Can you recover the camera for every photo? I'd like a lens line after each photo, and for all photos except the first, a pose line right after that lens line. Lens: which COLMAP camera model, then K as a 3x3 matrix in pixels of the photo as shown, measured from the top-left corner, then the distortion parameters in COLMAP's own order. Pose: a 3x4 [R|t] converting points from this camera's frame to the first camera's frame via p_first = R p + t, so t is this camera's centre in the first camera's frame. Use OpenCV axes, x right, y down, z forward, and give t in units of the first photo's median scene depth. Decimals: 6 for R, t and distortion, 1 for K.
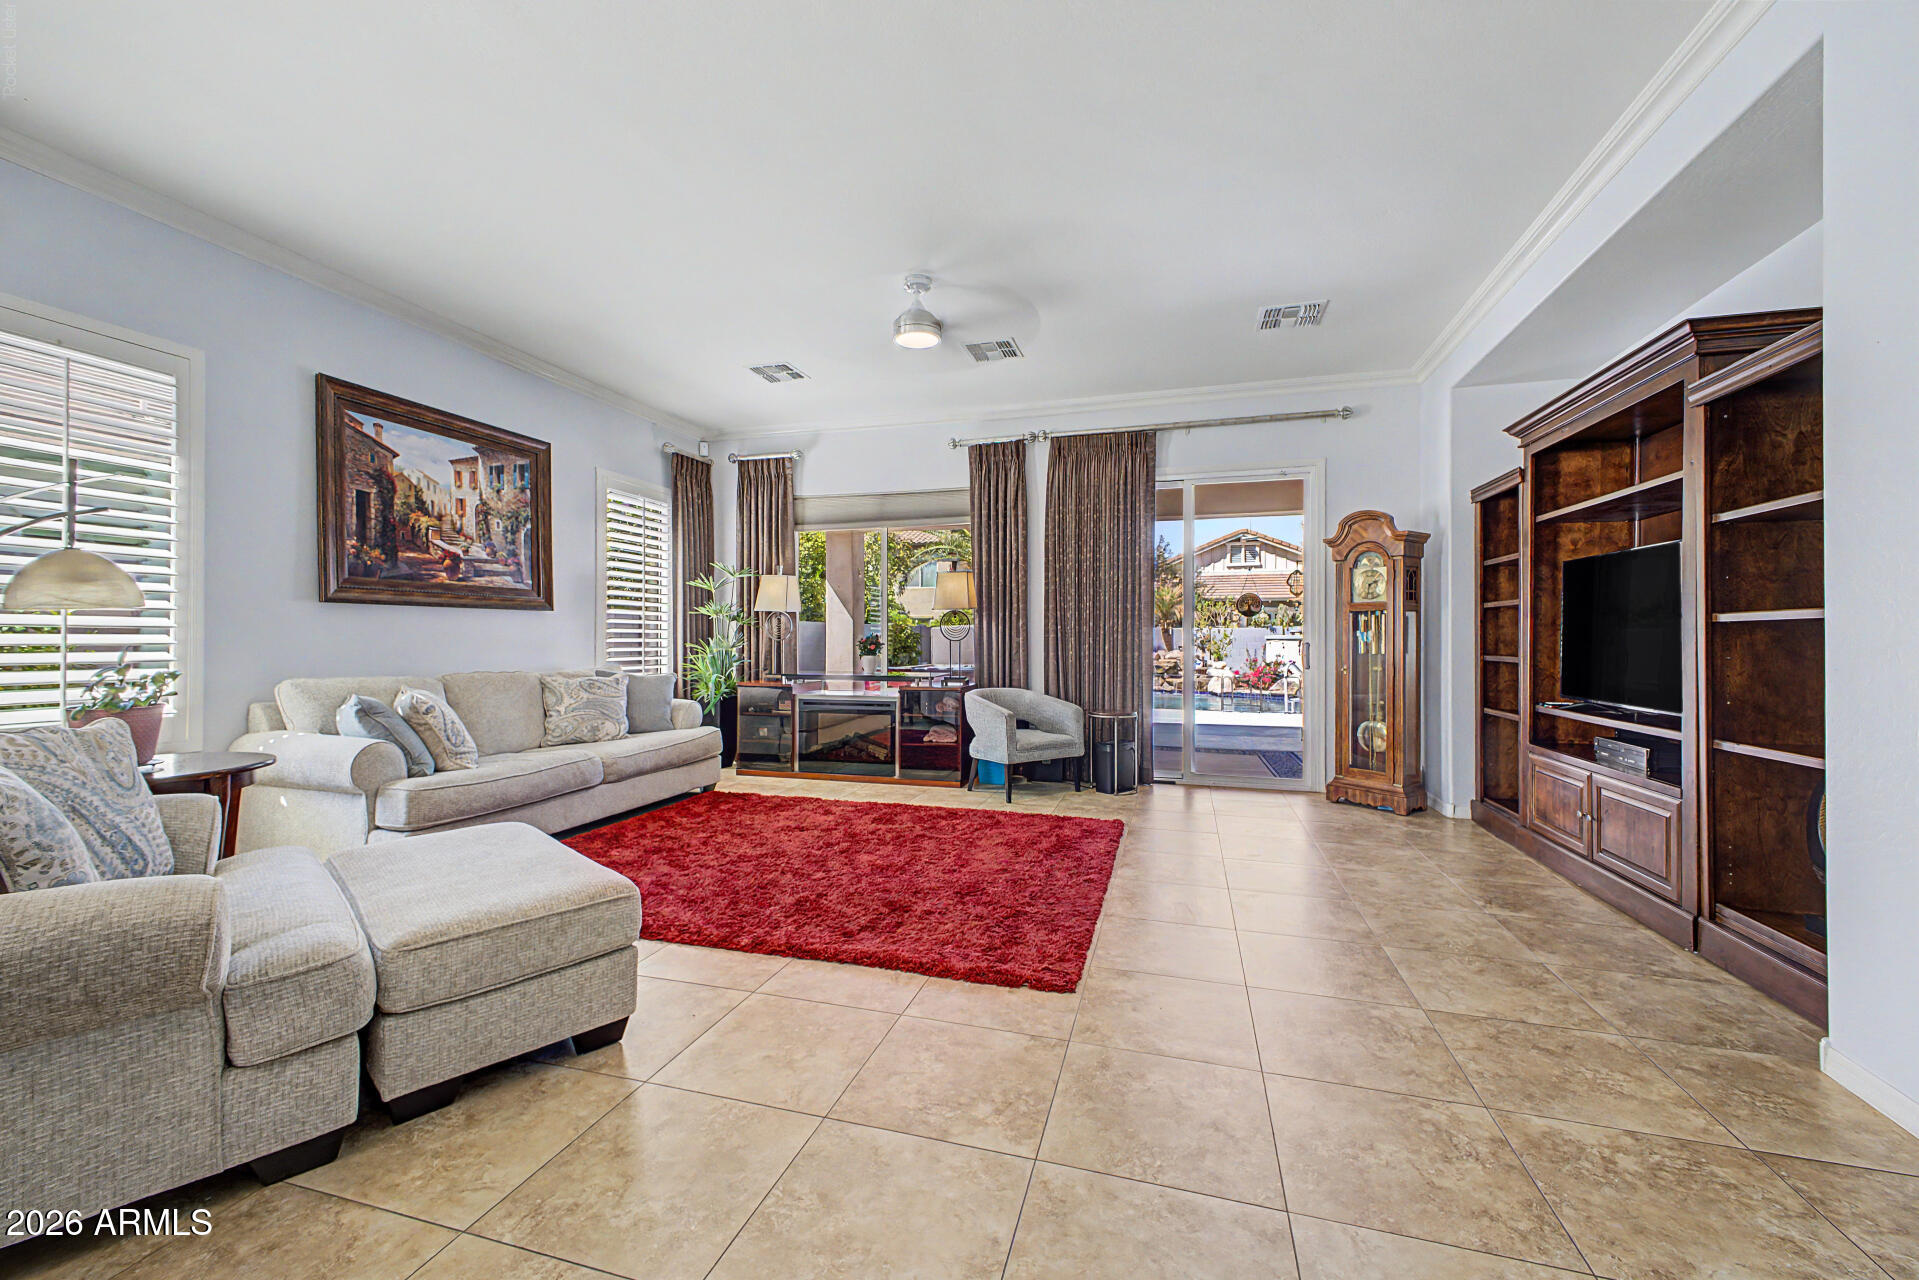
lens RADIAL K [[753.6, 0, 958.6], [0, 753.6, 633.6], [0, 0, 1]] dist [0.003756, -0.002126]
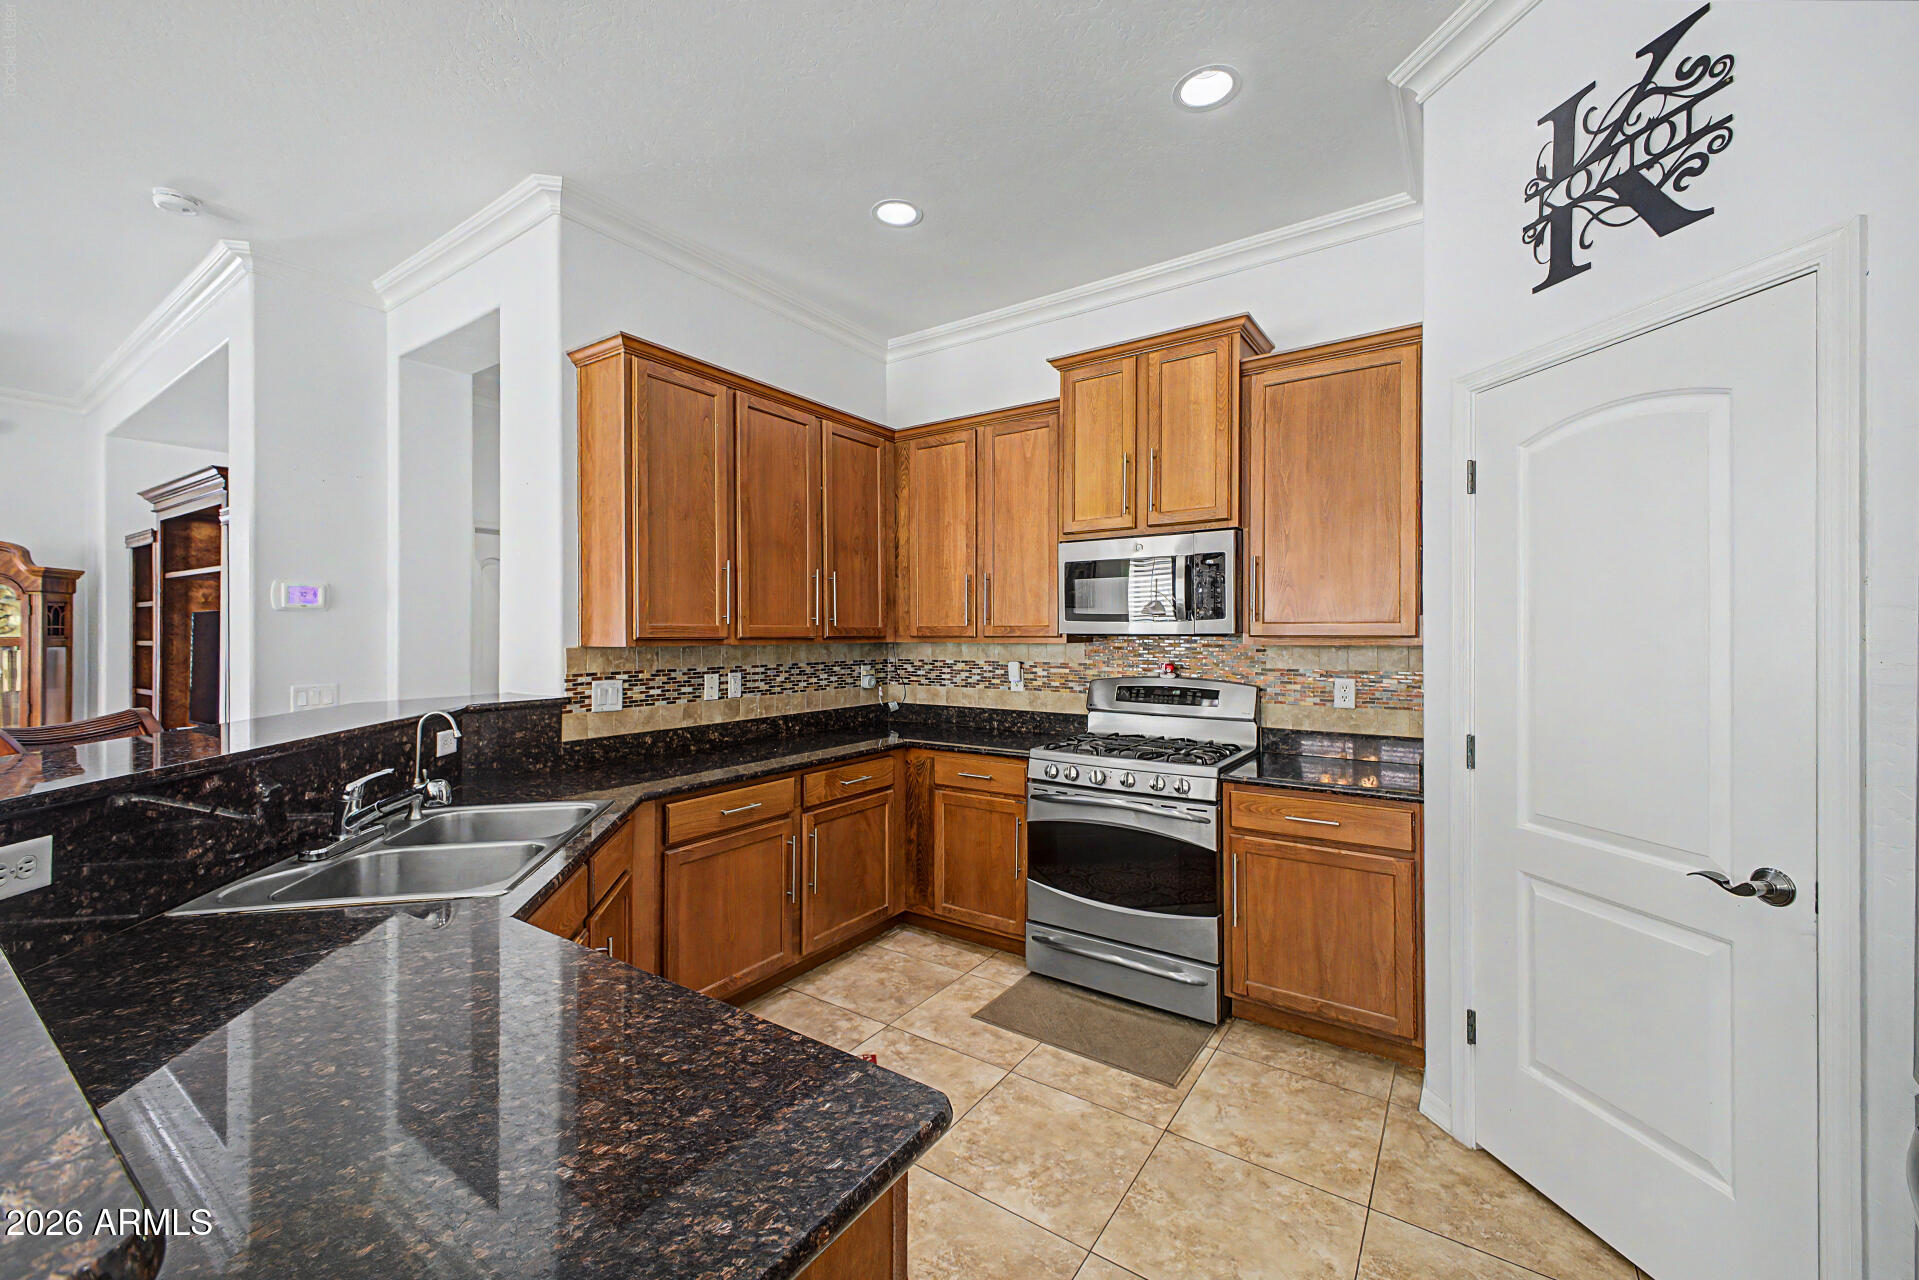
lens RADIAL K [[753.6, 0, 952.2], [0, 753.6, 633.0], [0, 0, 1]] dist [0.003756, -0.002126]
pose [[0.292932, -0.003247, 0.956128, -0.006355], [-0.001153, 0.999992, 0.003750, -0.051786], [-0.956133, -0.002201, 0.292926, -0.412921]]
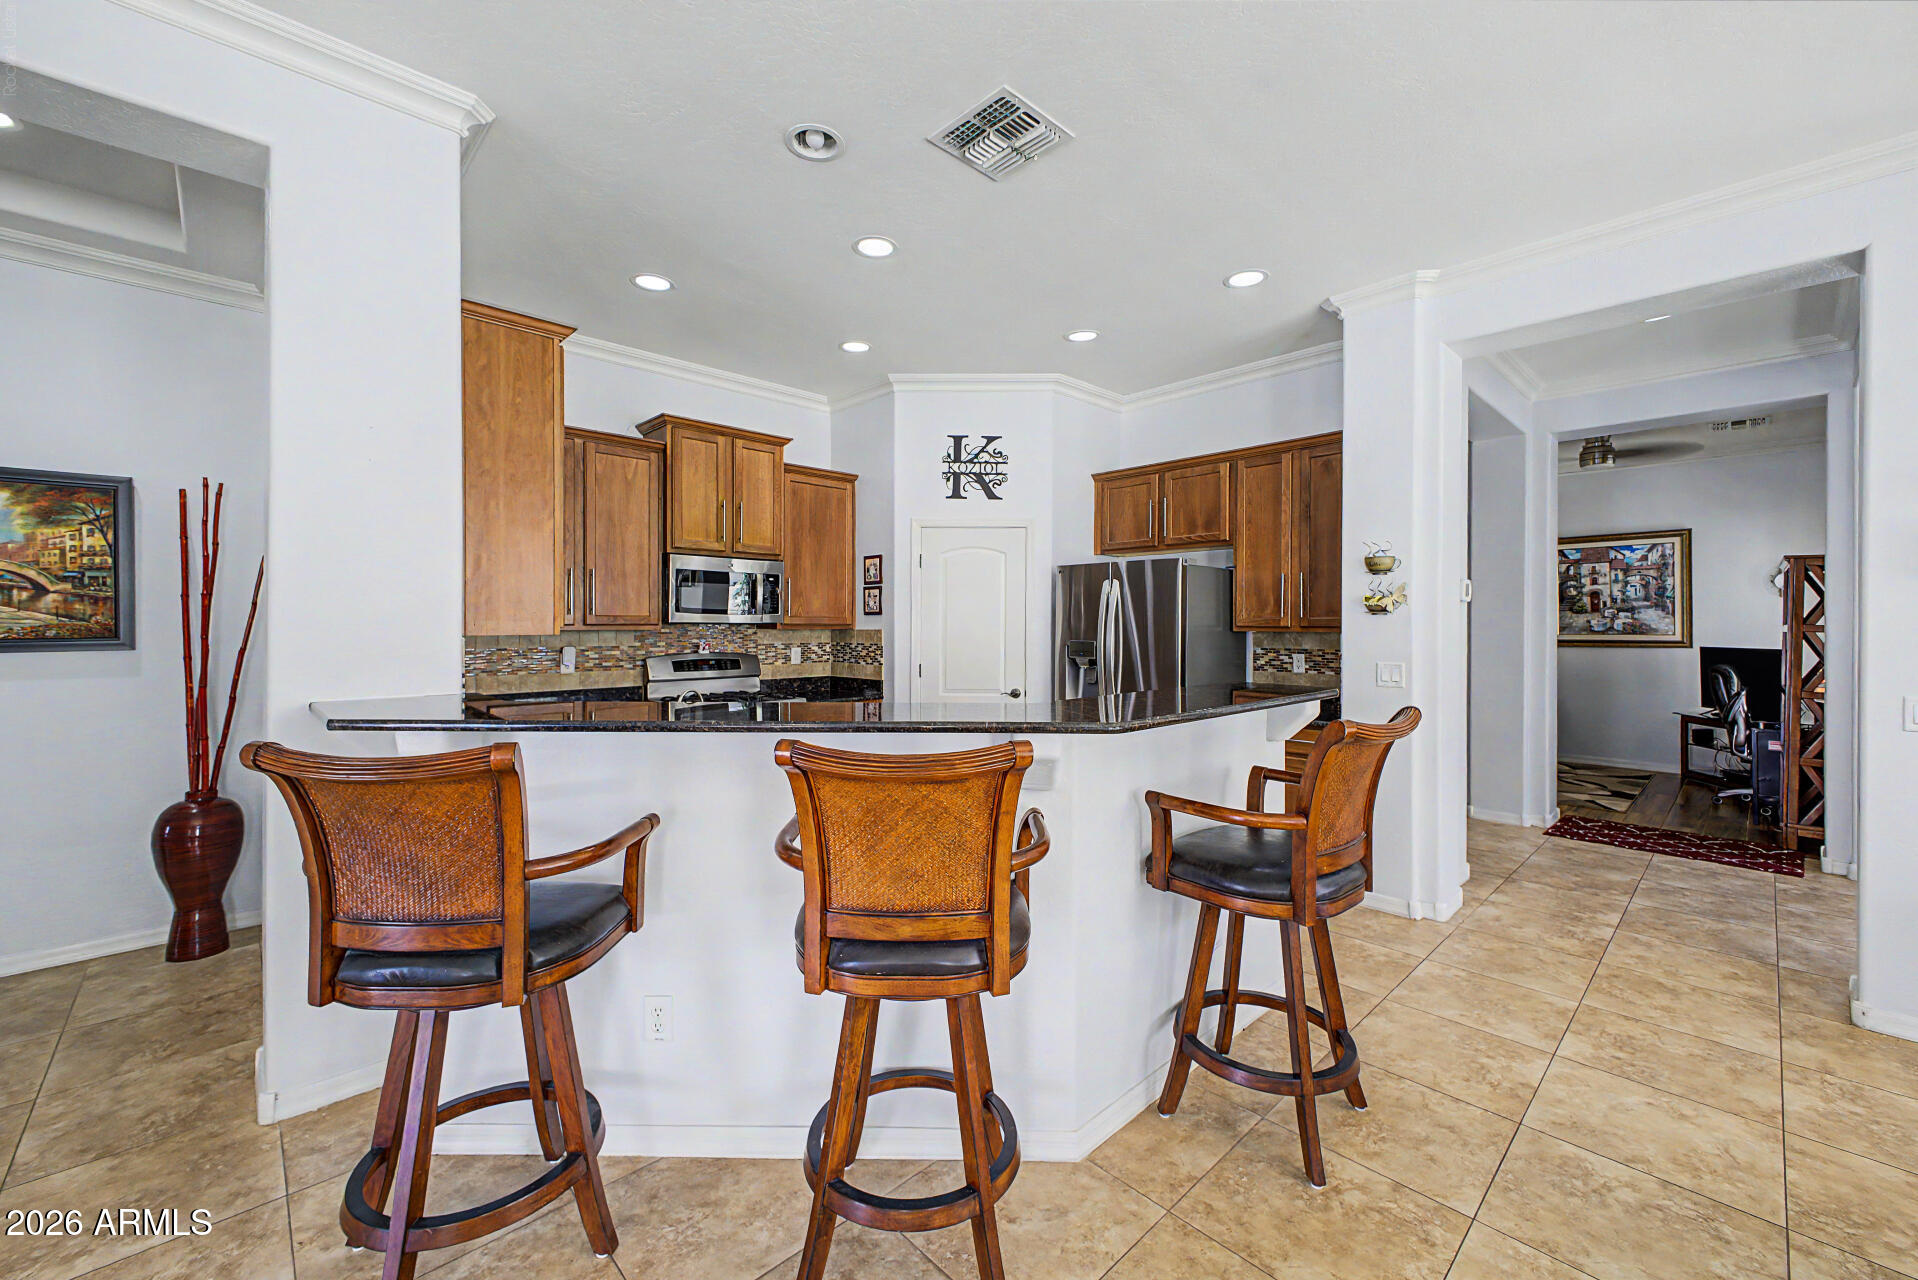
lens RADIAL K [[753.3, 0, 972.2], [0, 753.3, 626.2], [0, 0, 1]] dist [0.003756, -0.002126]
pose [[-0.882707, -0.011205, 0.469789, -0.069452], [-0.009218, 0.999936, 0.006530, -0.053446], [-0.469832, 0.001434, -0.882754, 0.261010]]
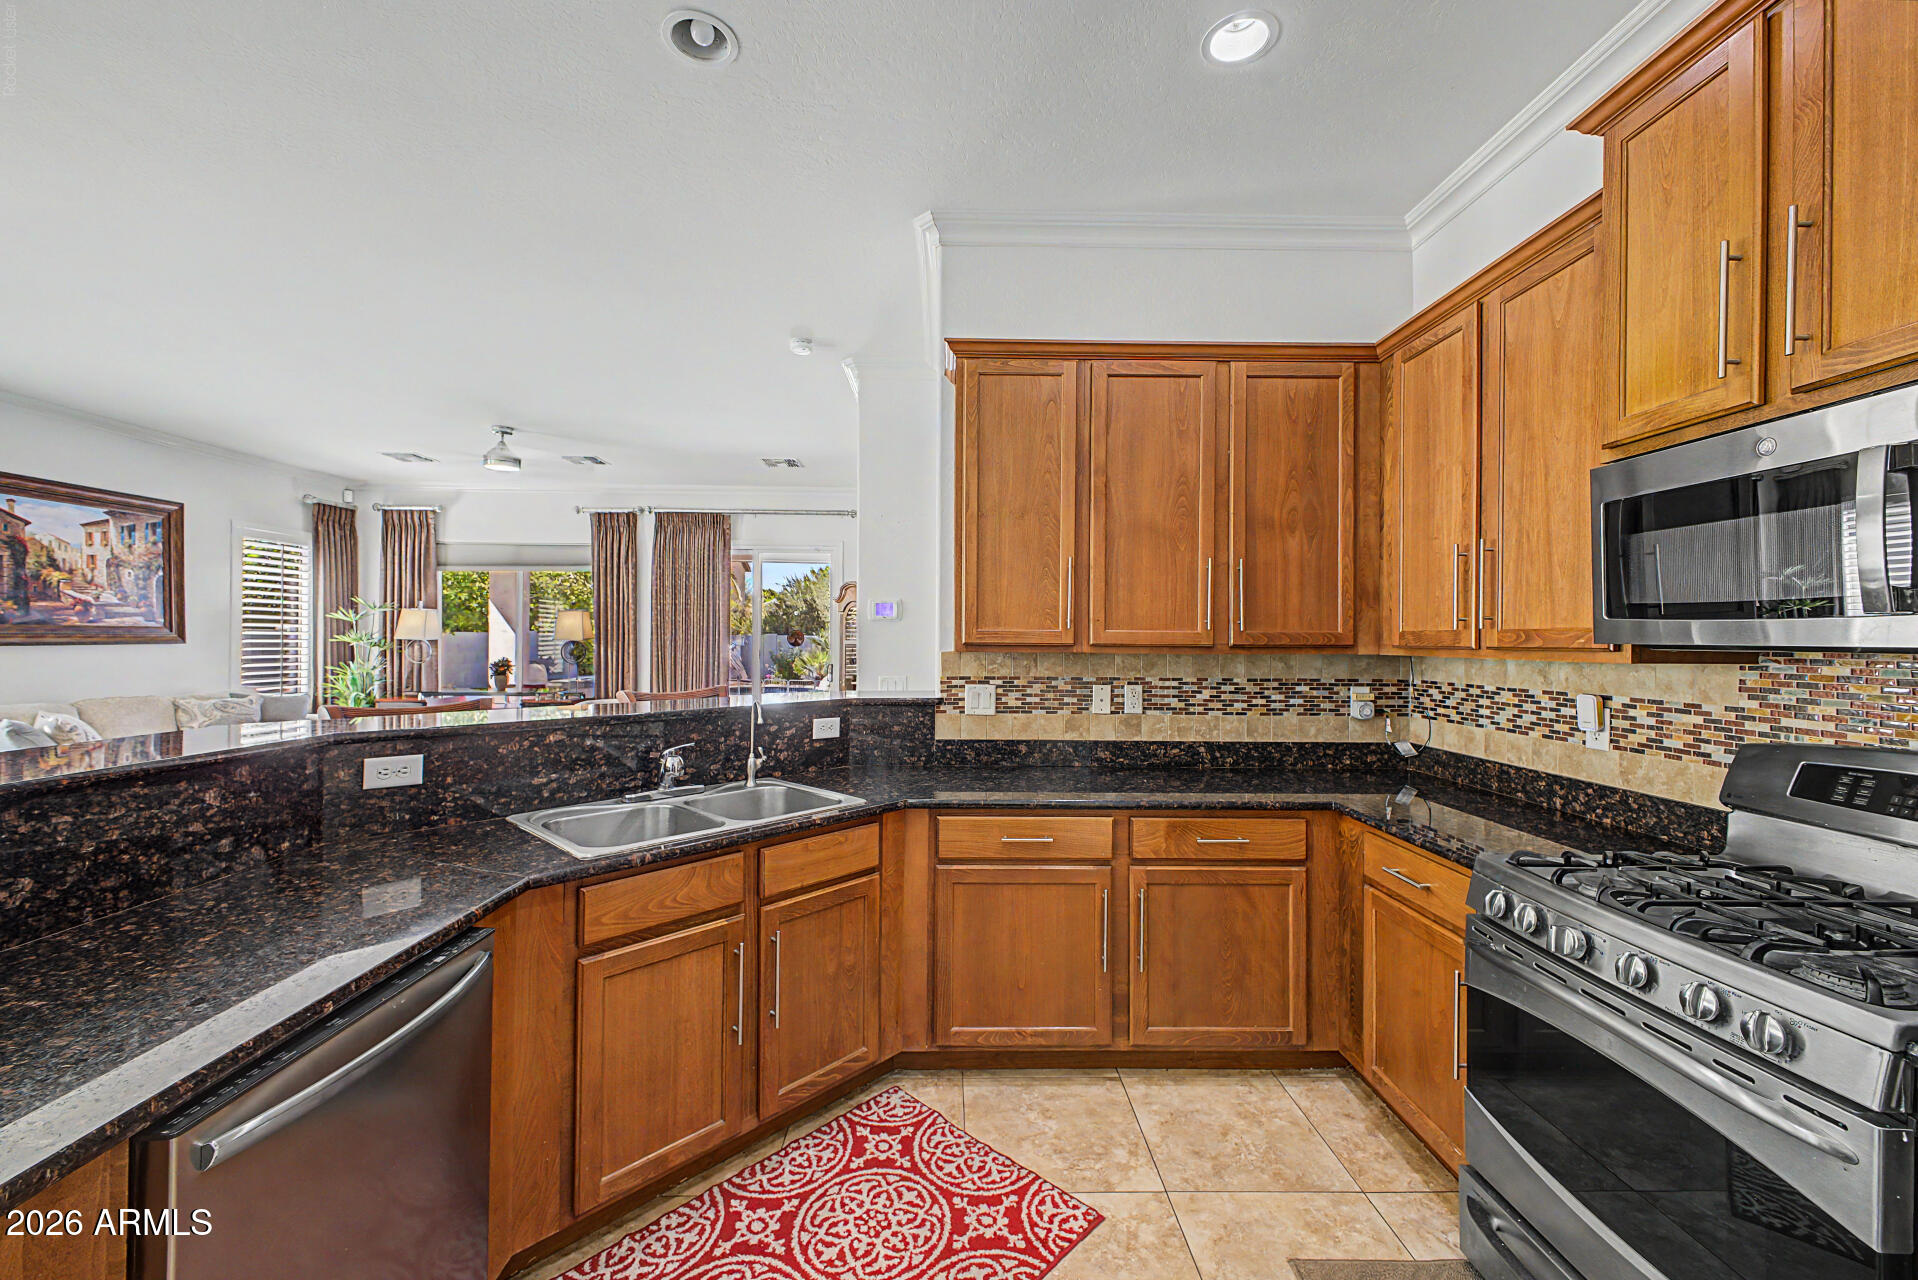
lens RADIAL K [[753.3, 0, 958.2], [0, 753.3, 635.1], [0, 0, 1]] dist [0.003756, -0.002126]
pose [[0.949512, 0.004484, 0.313700, 0.257299], [-0.004900, 0.999988, 0.000537, -0.051900], [-0.313693, -0.002047, 0.949522, -0.534844]]
